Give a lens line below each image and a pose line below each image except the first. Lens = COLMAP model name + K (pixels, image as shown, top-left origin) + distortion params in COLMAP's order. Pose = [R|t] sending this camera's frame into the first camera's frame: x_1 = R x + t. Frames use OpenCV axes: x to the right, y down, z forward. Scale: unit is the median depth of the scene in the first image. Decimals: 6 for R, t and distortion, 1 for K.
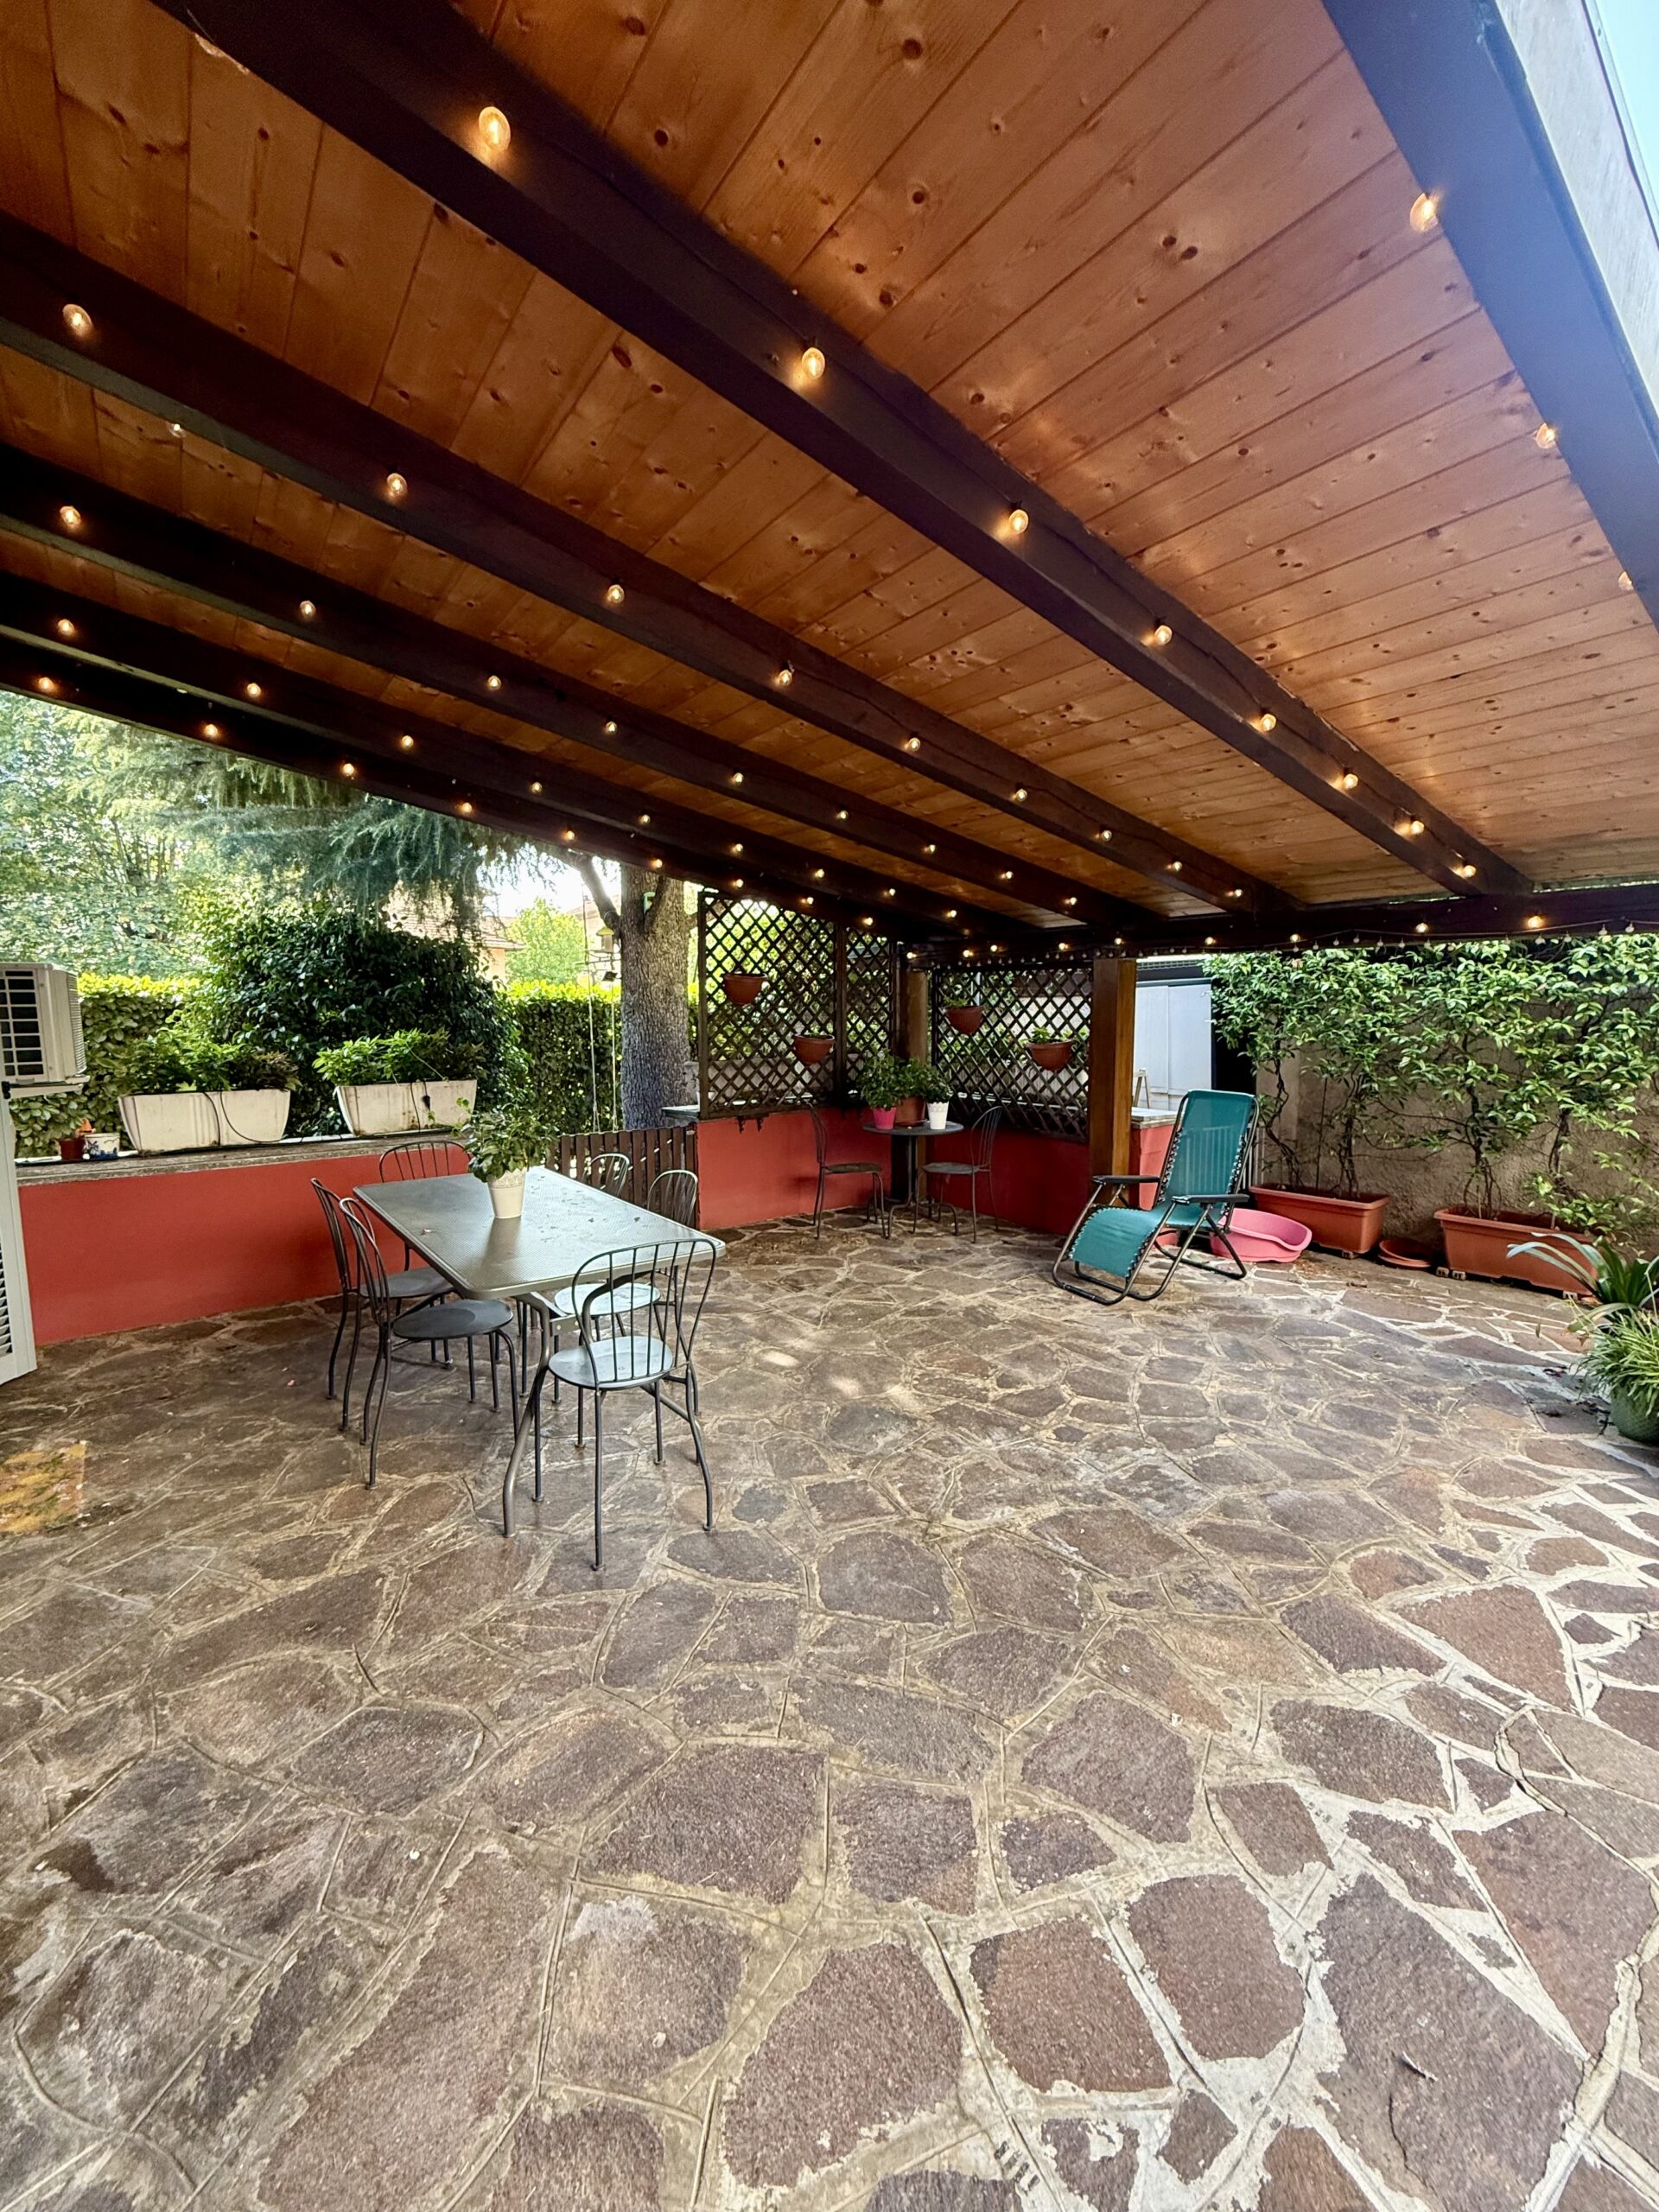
lens RADIAL K [[877.3, 0, 830.6], [0, 877.3, 1093.6], [0, 0, 1]] dist [0.000256, -0.000263]
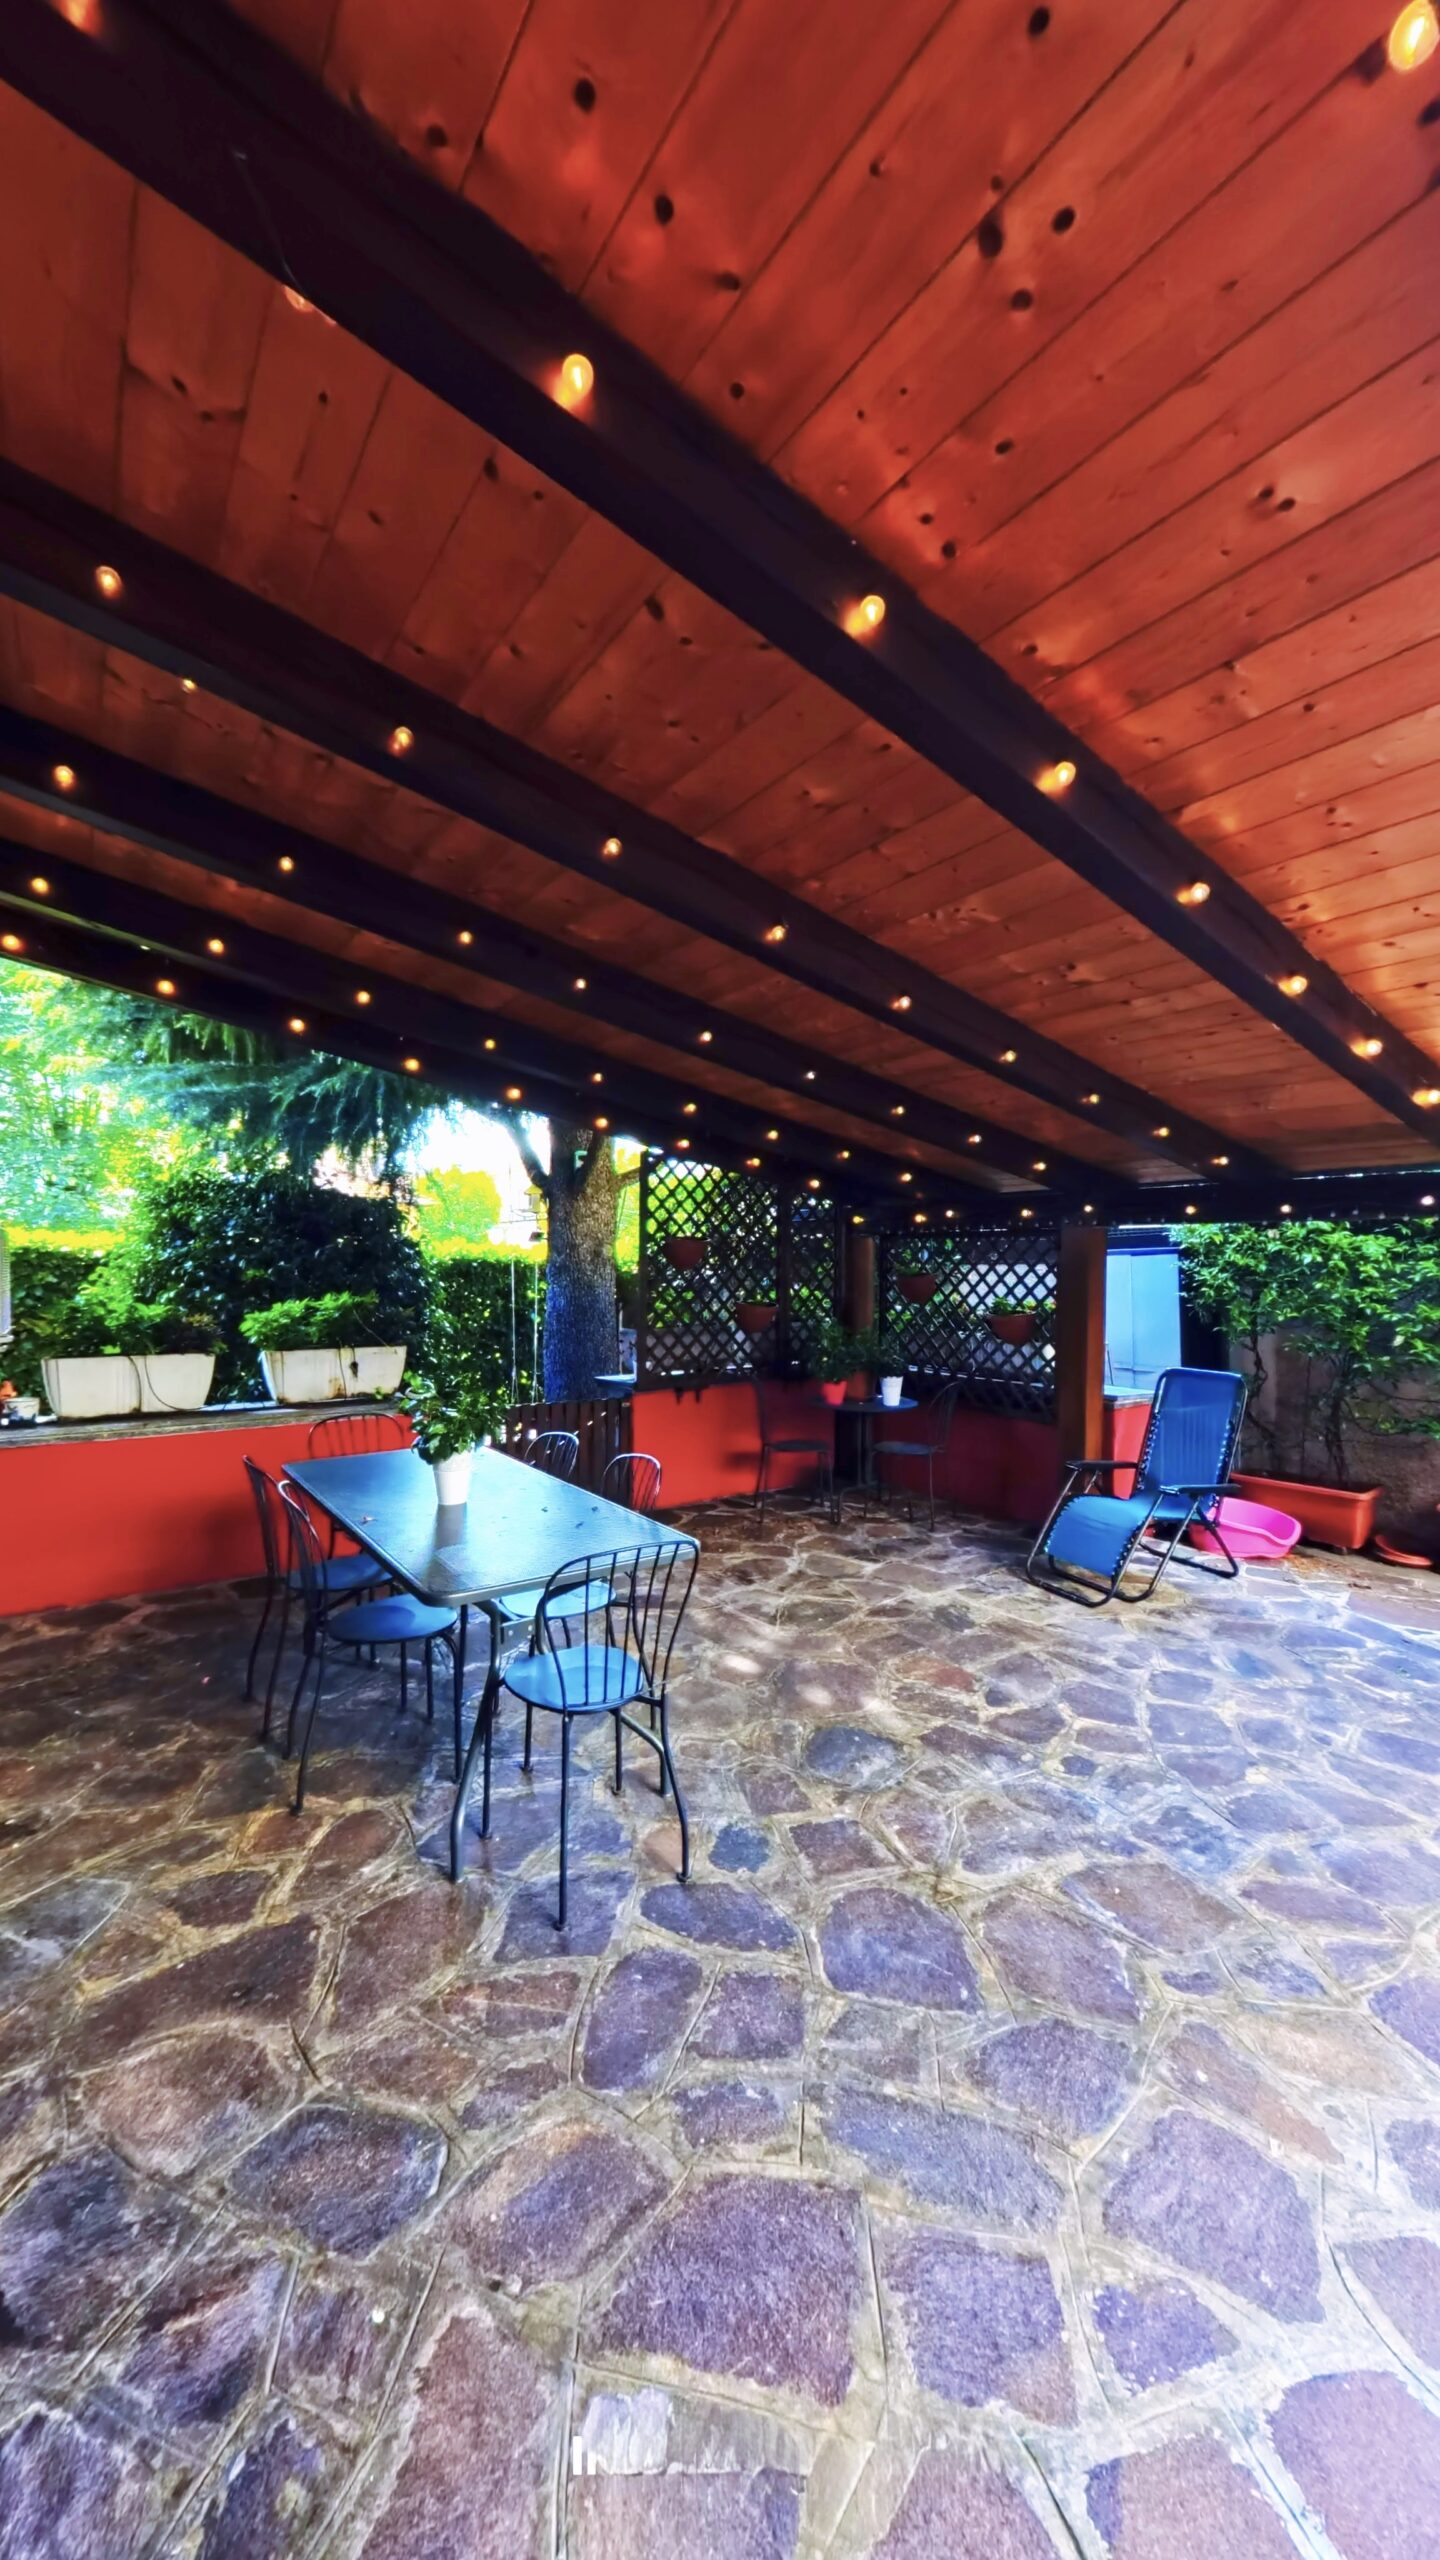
lens RADIAL K [[910.7, 0, 726.8], [0, 910.7, 1274.2], [0, 0, 1]] dist [-0.023524, 0.001339]
pose [[0.999723, 0.013716, -0.019151, -0.089117], [-0.015398, 0.995765, -0.090637, -0.019192], [0.017827, 0.090906, 0.995700, 0.059950]]
